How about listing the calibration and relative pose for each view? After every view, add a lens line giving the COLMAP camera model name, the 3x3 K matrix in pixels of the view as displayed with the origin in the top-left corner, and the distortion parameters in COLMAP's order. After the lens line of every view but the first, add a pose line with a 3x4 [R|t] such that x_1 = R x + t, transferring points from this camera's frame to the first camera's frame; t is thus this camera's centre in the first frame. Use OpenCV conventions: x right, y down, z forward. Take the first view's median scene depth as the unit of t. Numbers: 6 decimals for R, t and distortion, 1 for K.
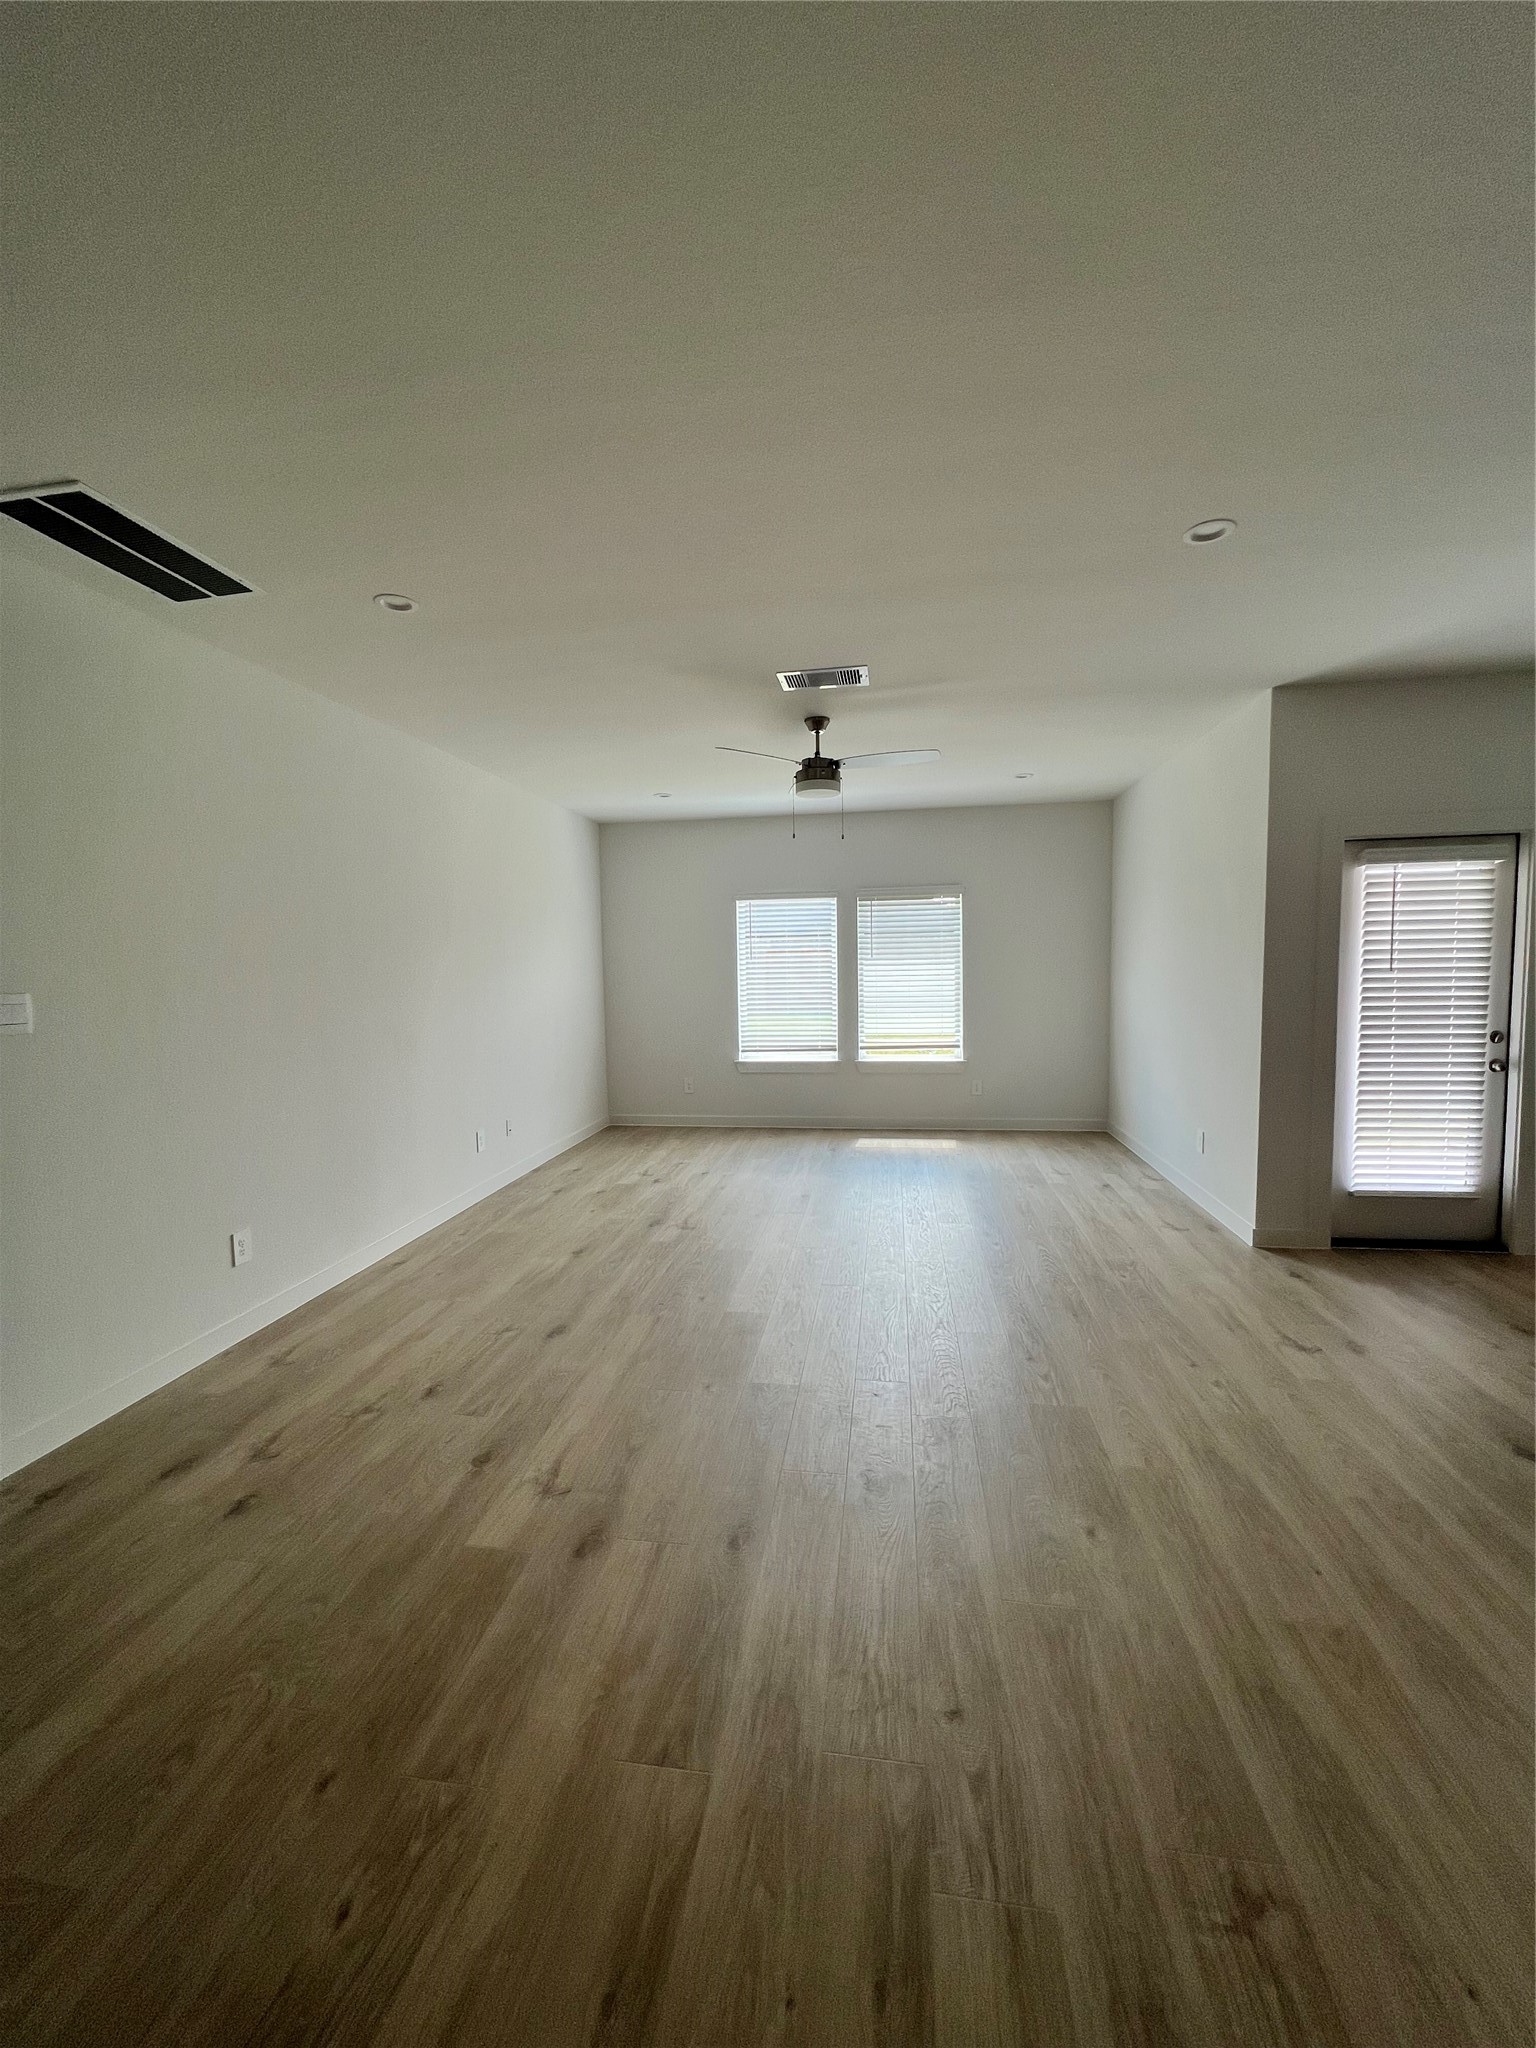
lens RADIAL K [[821.5, 0, 767.6], [0, 821.5, 1025.6], [0, 0, 1]] dist [0.003088, 0.000173]
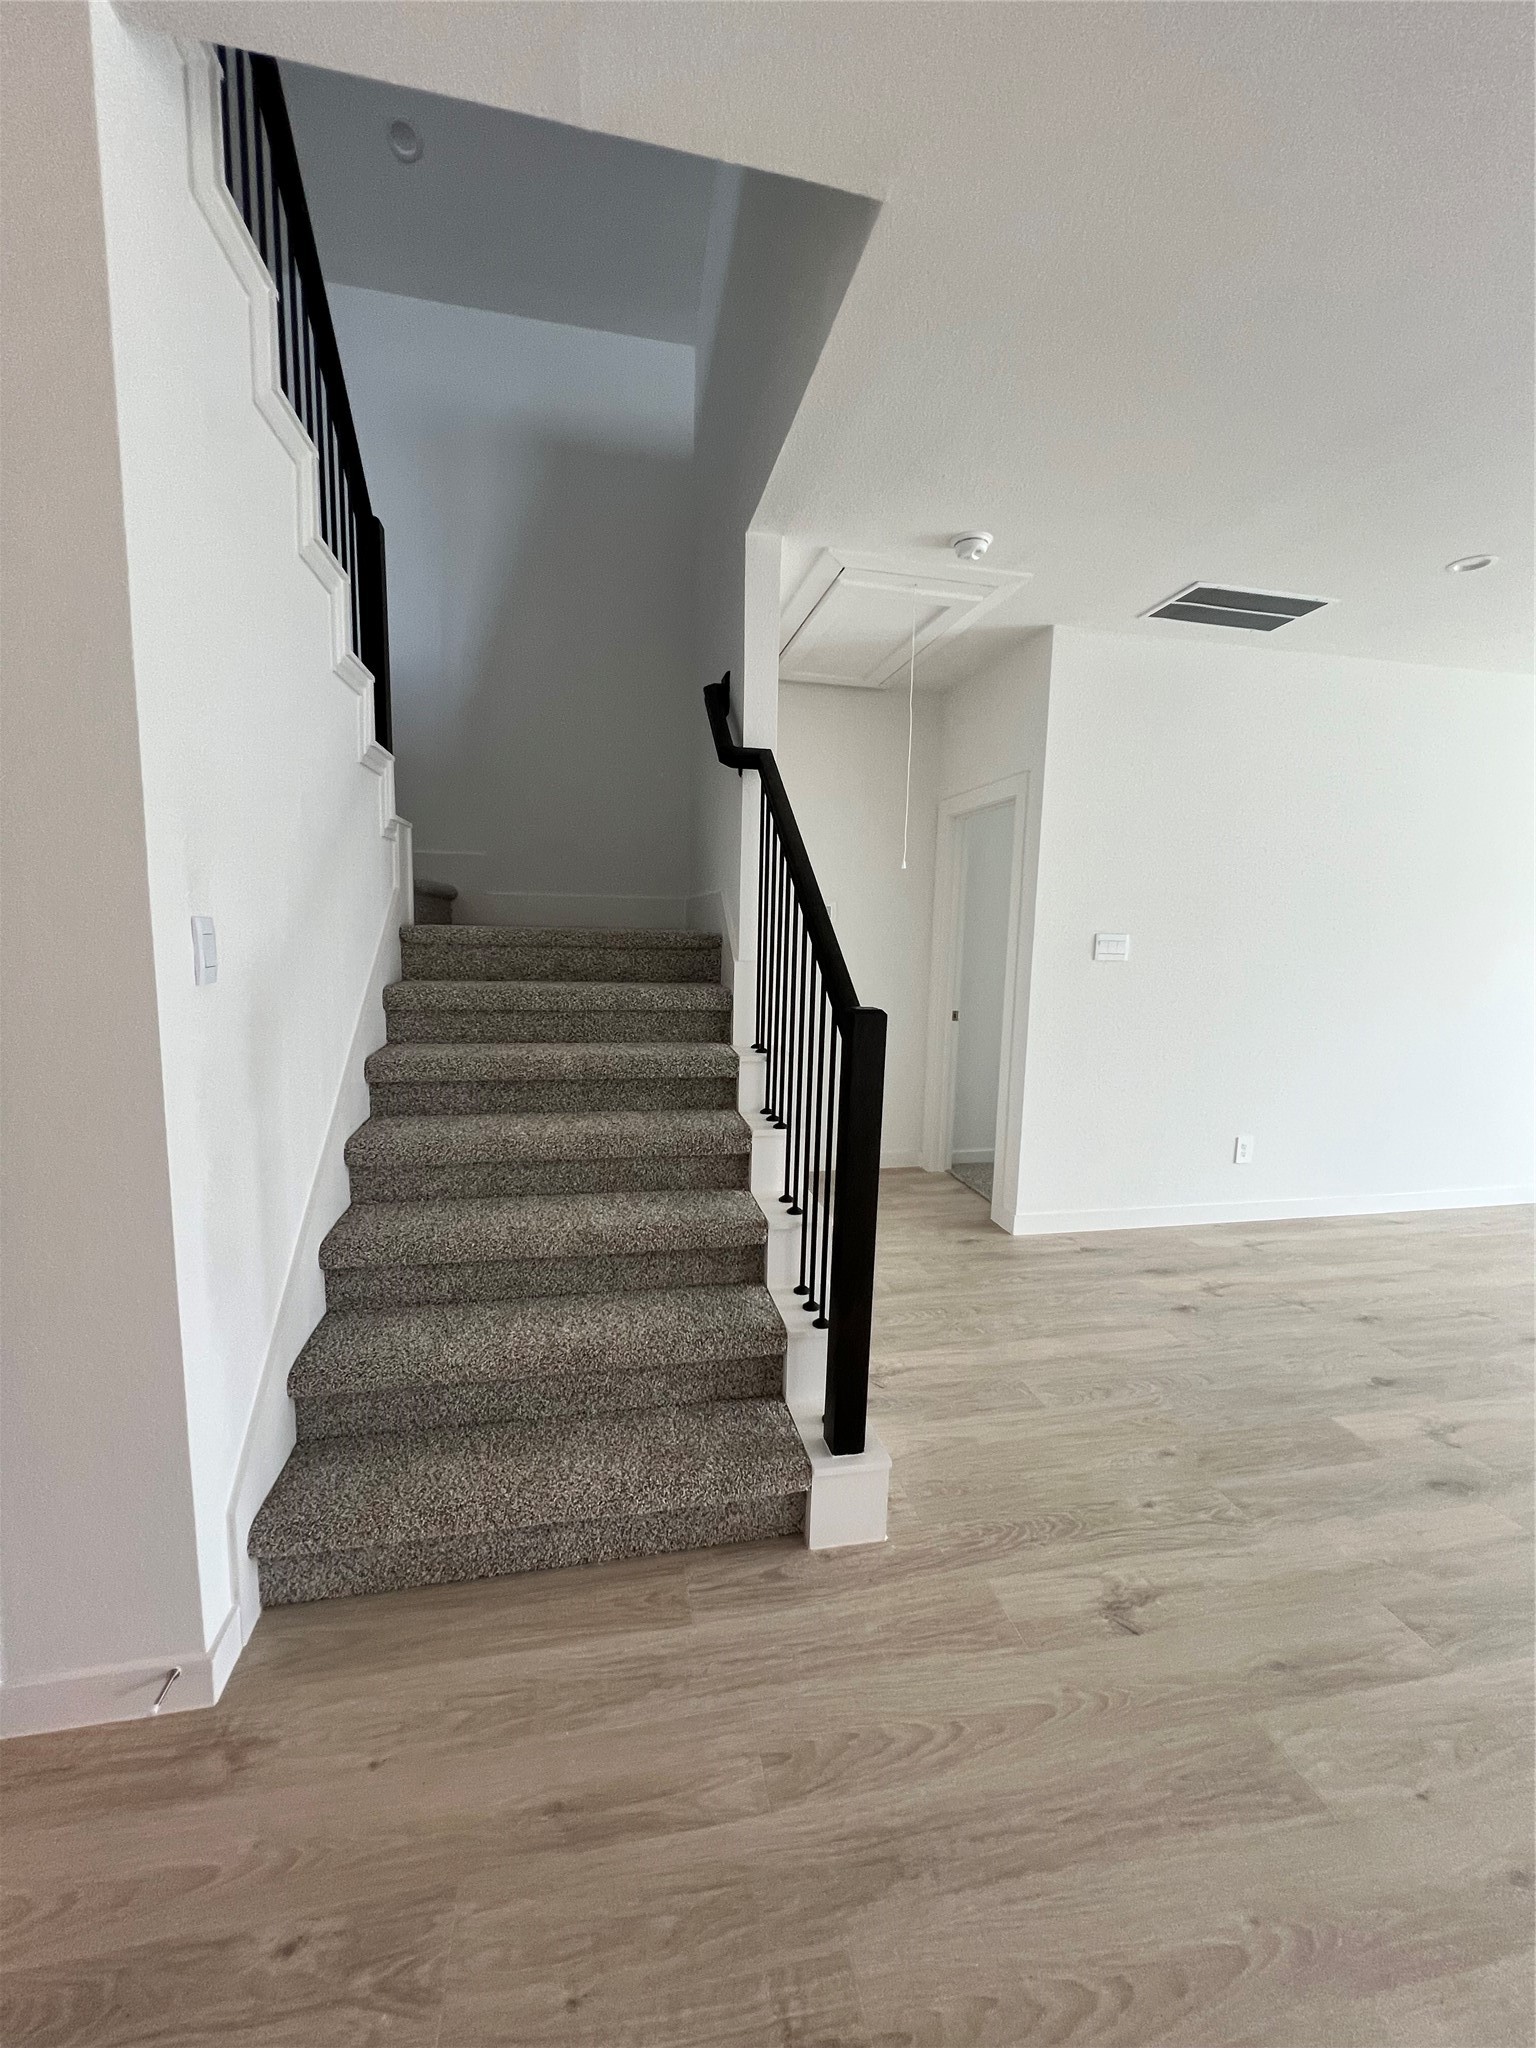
lens RADIAL K [[821.5, 0, 764.4], [0, 821.5, 1028.2], [0, 0, 1]] dist [0.003088, 0.000173]
pose [[0.353213, 0.140702, -0.924902, 0.264075], [-0.101326, 0.988564, 0.111691, 0.027616], [0.930039, 0.054266, 0.363431, -0.151149]]
